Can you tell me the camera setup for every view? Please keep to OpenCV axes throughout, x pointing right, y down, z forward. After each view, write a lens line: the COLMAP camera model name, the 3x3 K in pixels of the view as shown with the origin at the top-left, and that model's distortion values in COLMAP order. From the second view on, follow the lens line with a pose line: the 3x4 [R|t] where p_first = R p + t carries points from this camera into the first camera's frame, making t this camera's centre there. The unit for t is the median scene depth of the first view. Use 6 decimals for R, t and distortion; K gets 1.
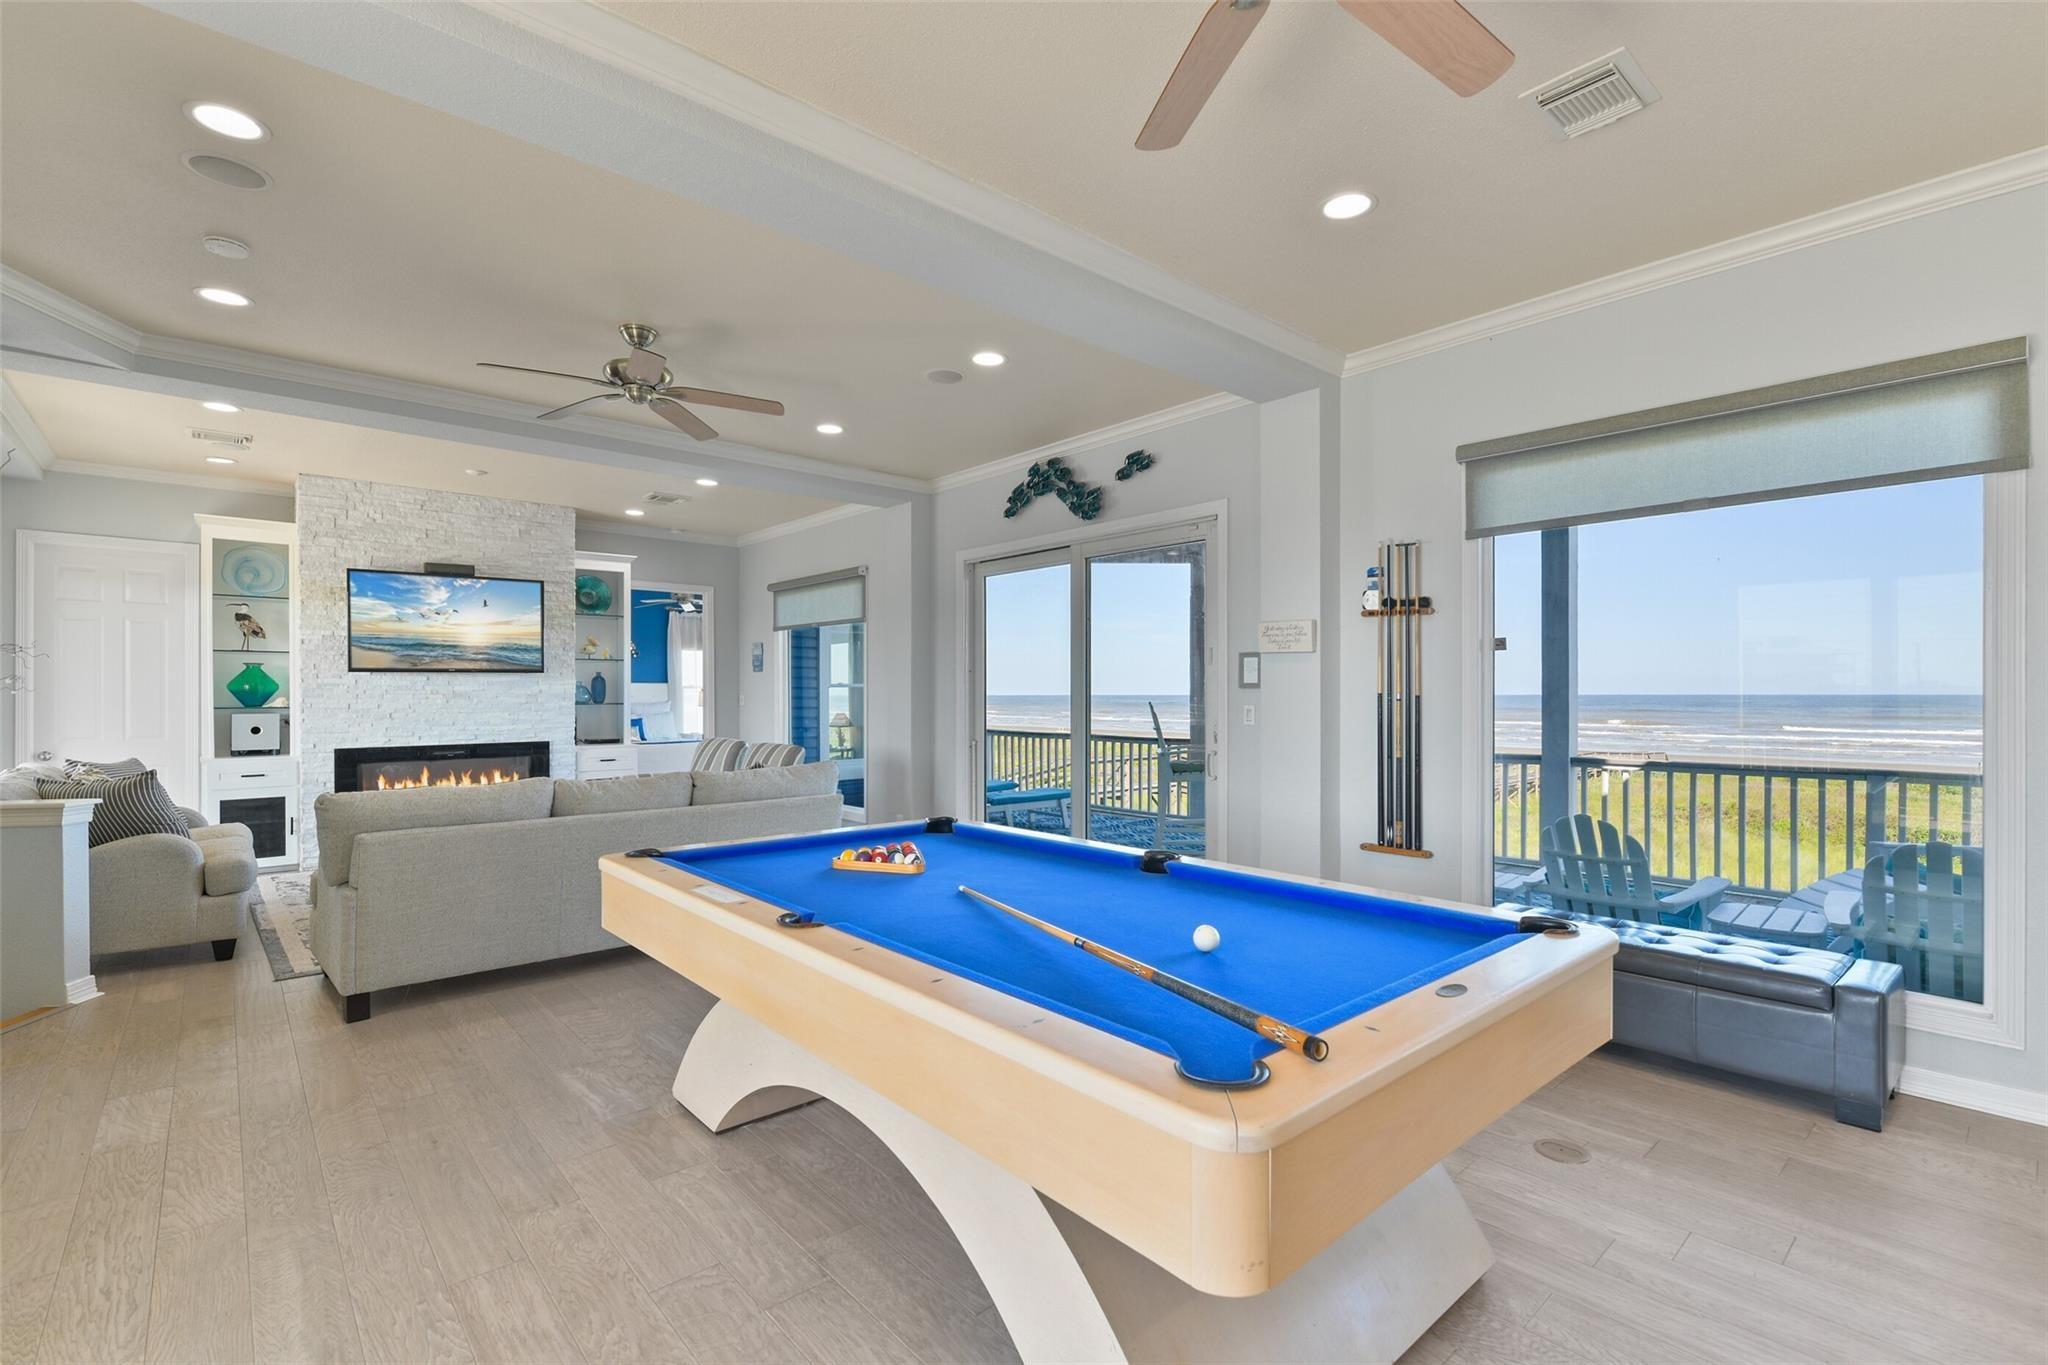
lens RADIAL K [[922.7, 0, 1032.2], [0, 922.7, 690.1], [0, 0, 1]] dist [0.001004, 0.000157]
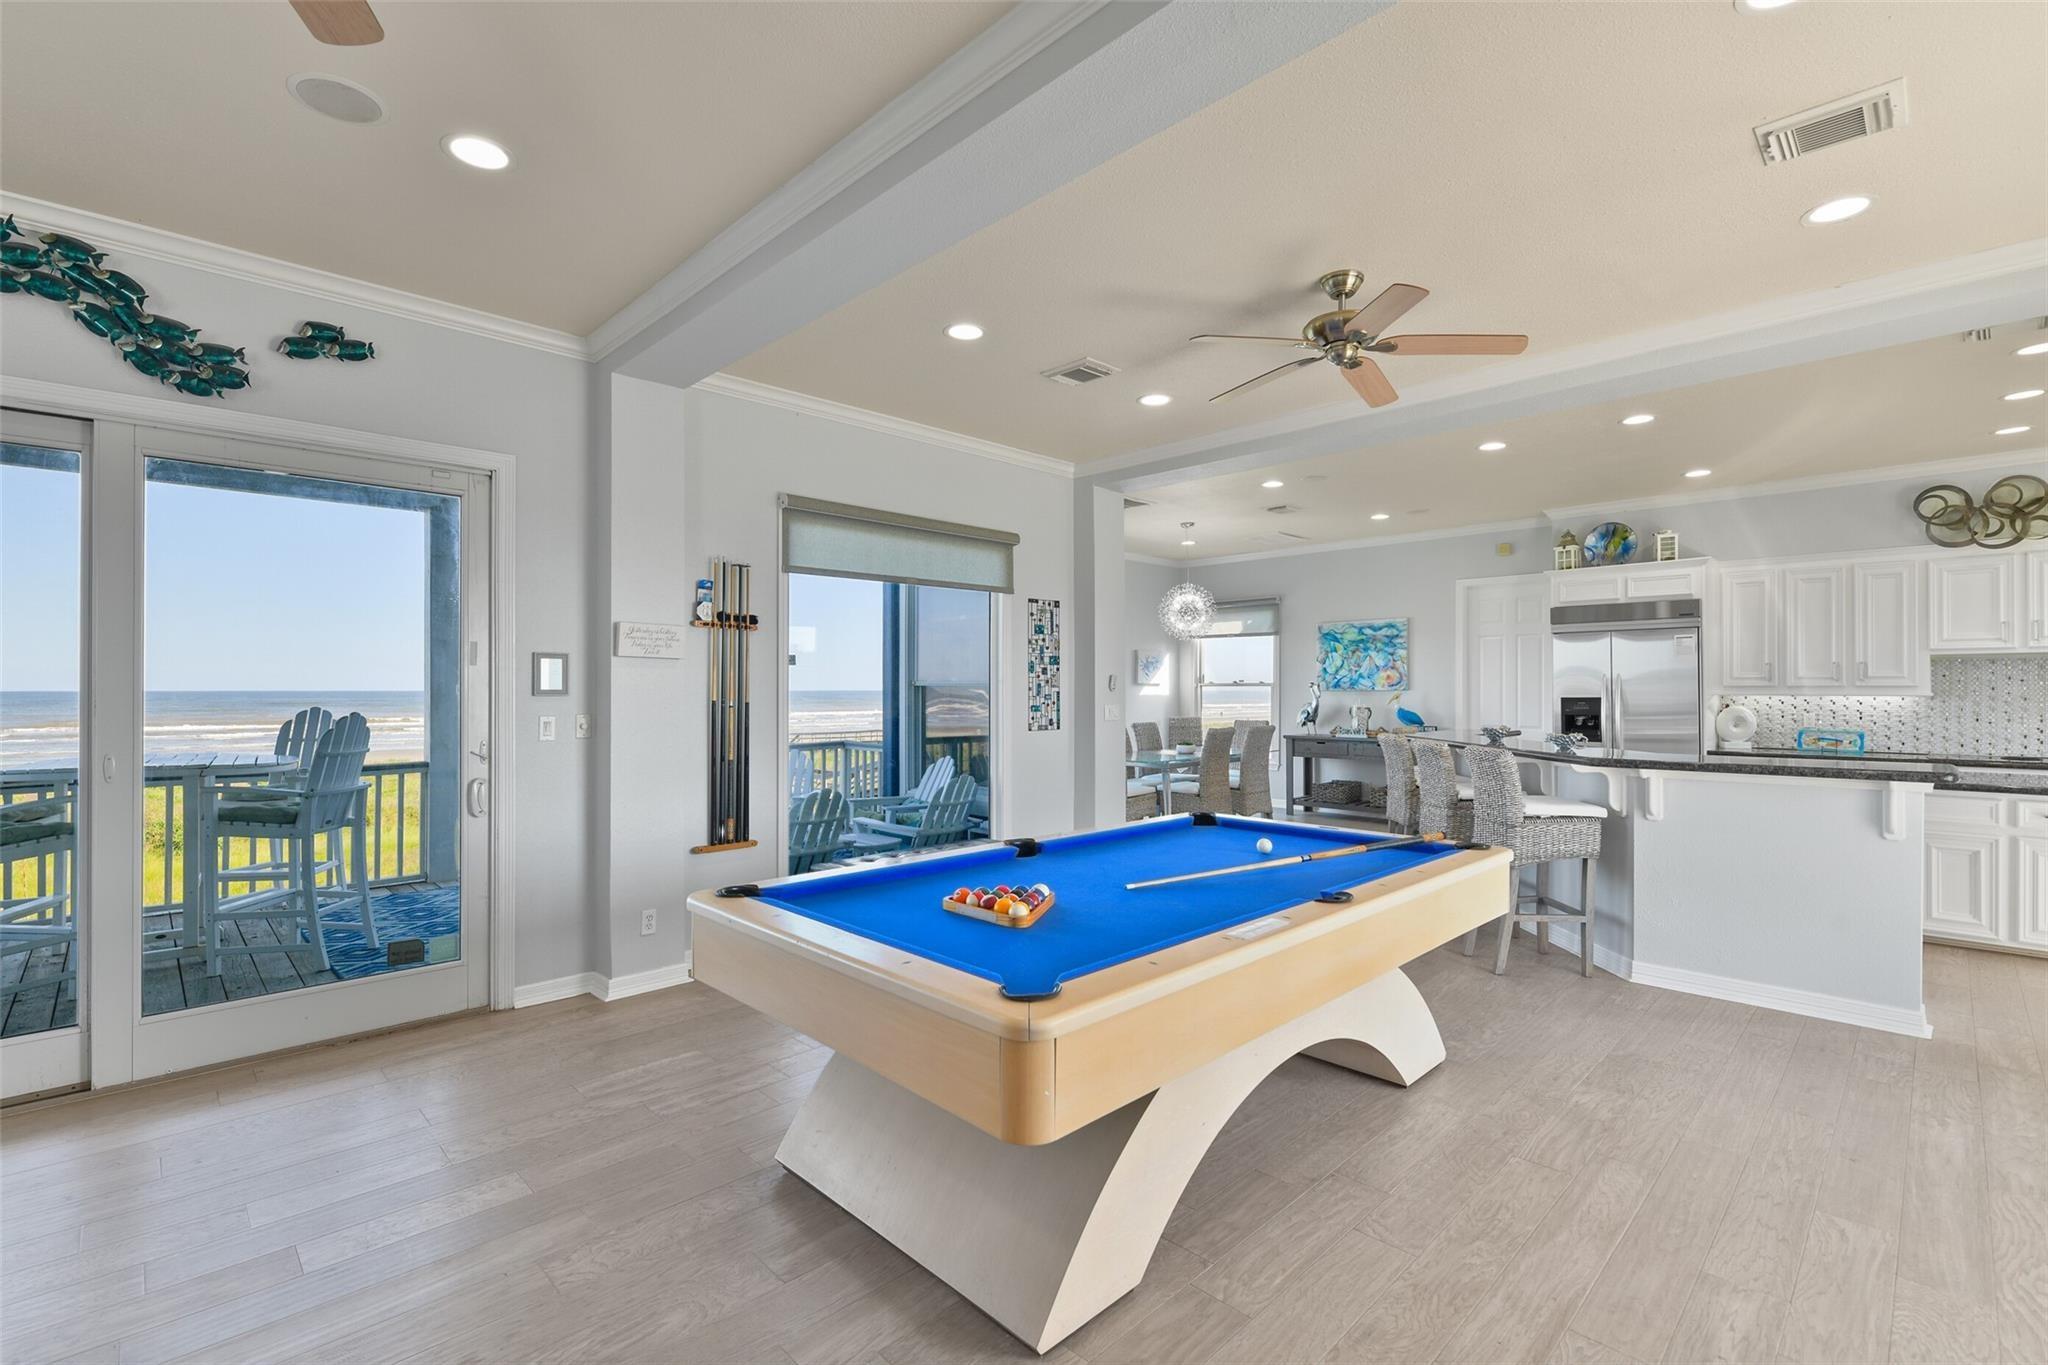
lens RADIAL K [[906.9, 0, 1024.0], [0, 906.9, 682.5], [0, 0, 1]] dist [-0.001921, -0.000032]
pose [[-0.050458, 0.008769, 0.998688, -0.528815], [-0.003809, 0.999952, -0.008972, -0.007410], [-0.998719, -0.004257, -0.050422, 0.546267]]
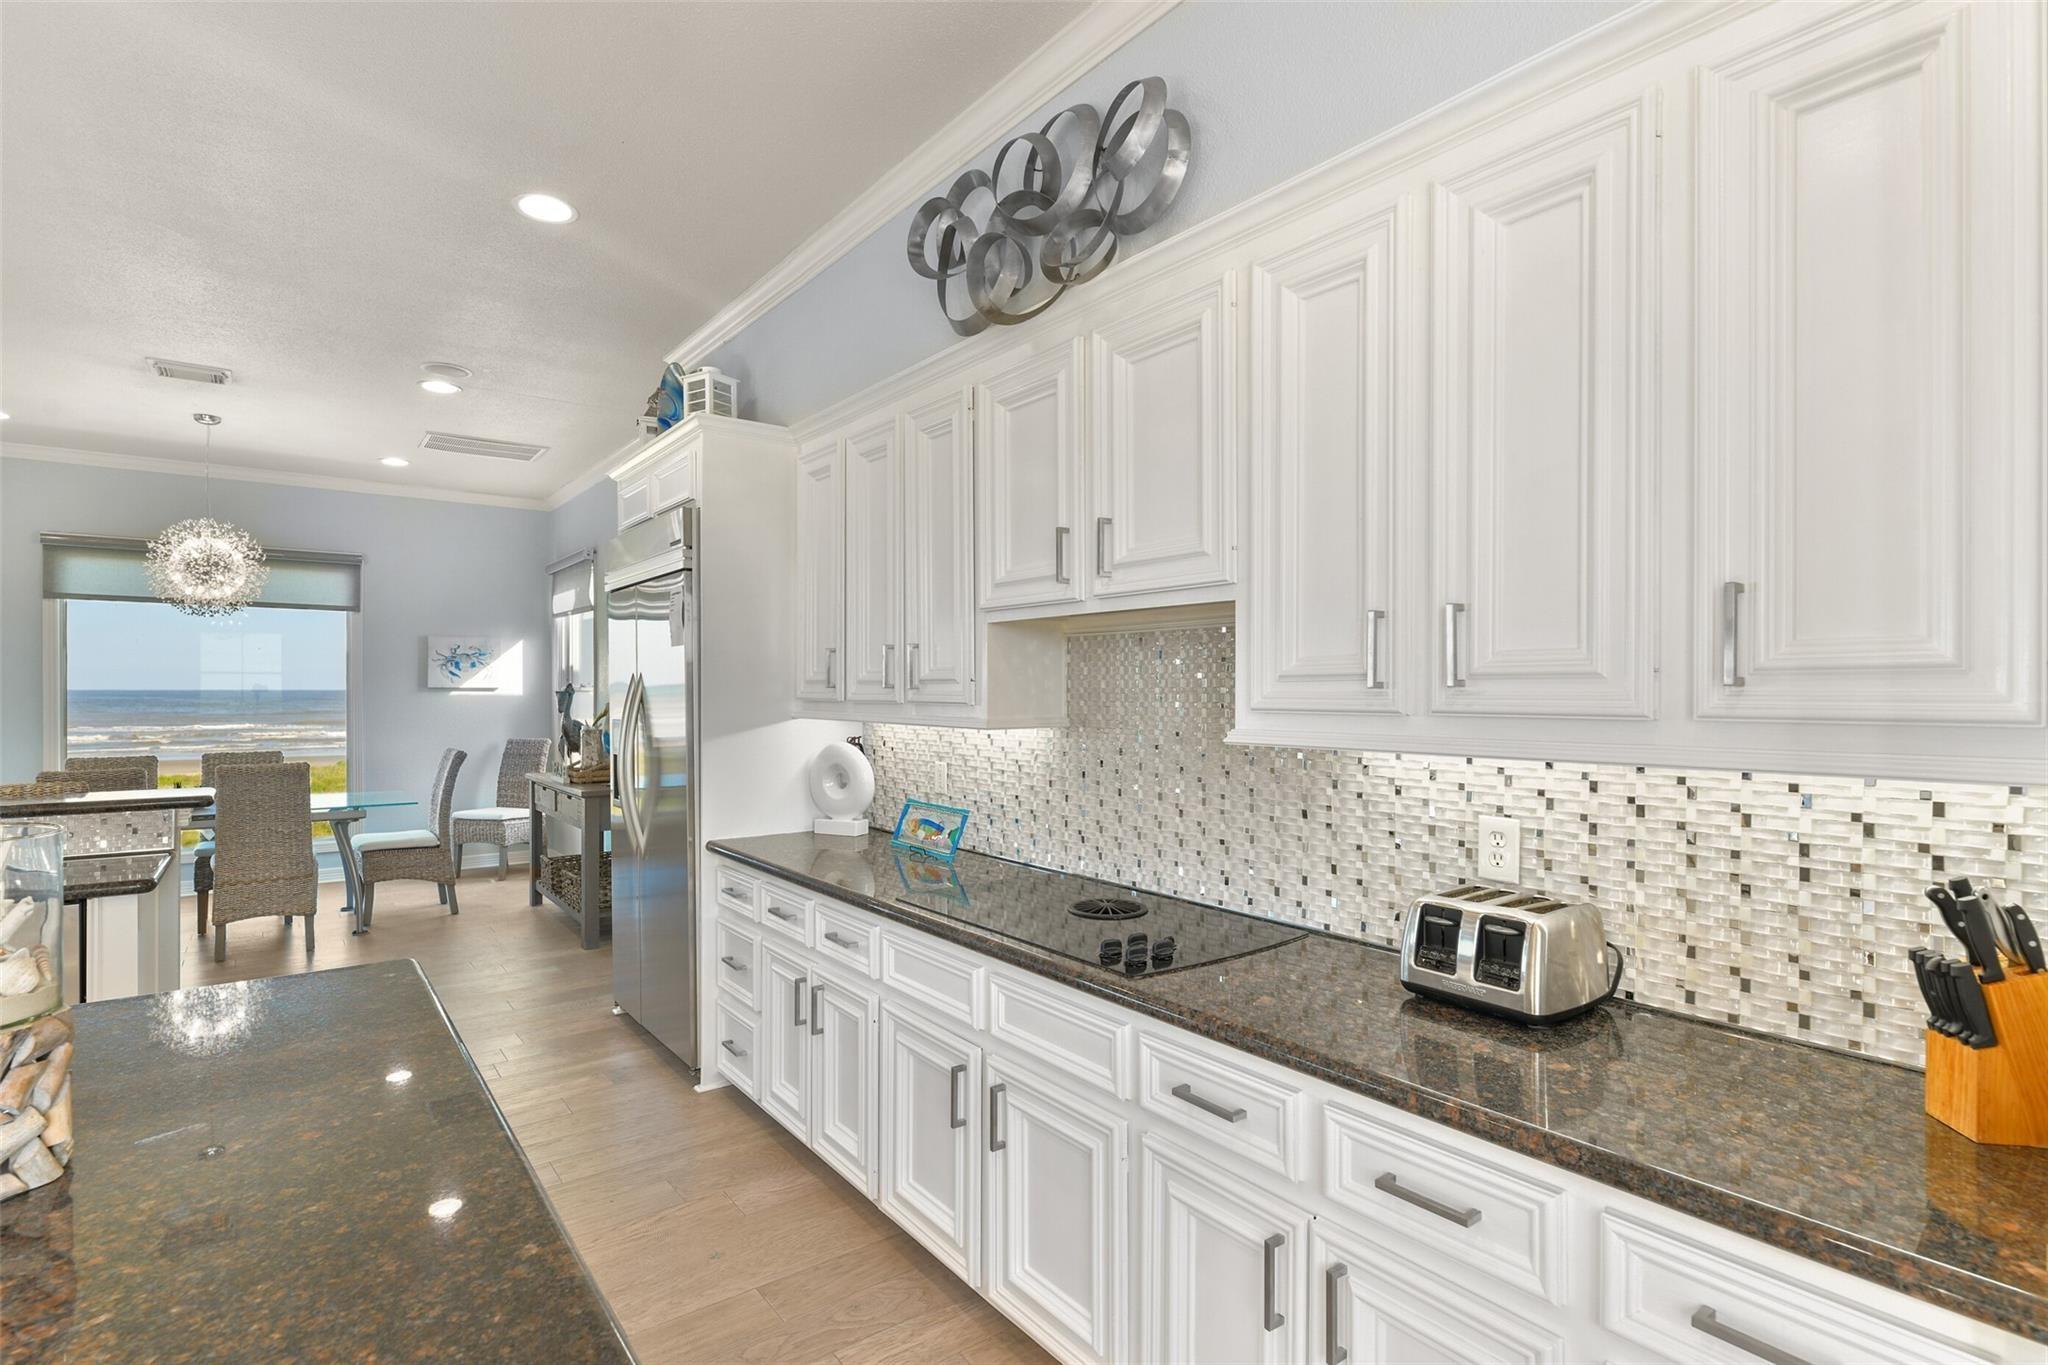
lens RADIAL K [[1002.1, 0, 1023.8], [0, 1002.1, 692.2], [0, 0, 1]] dist [-0.000874, -0.000743]
pose [[0.081128, -0.000936, 0.996703, 0.072638], [-0.006156, 0.999980, 0.001440, -0.024274], [-0.996685, -0.006253, 0.081121, -0.718132]]
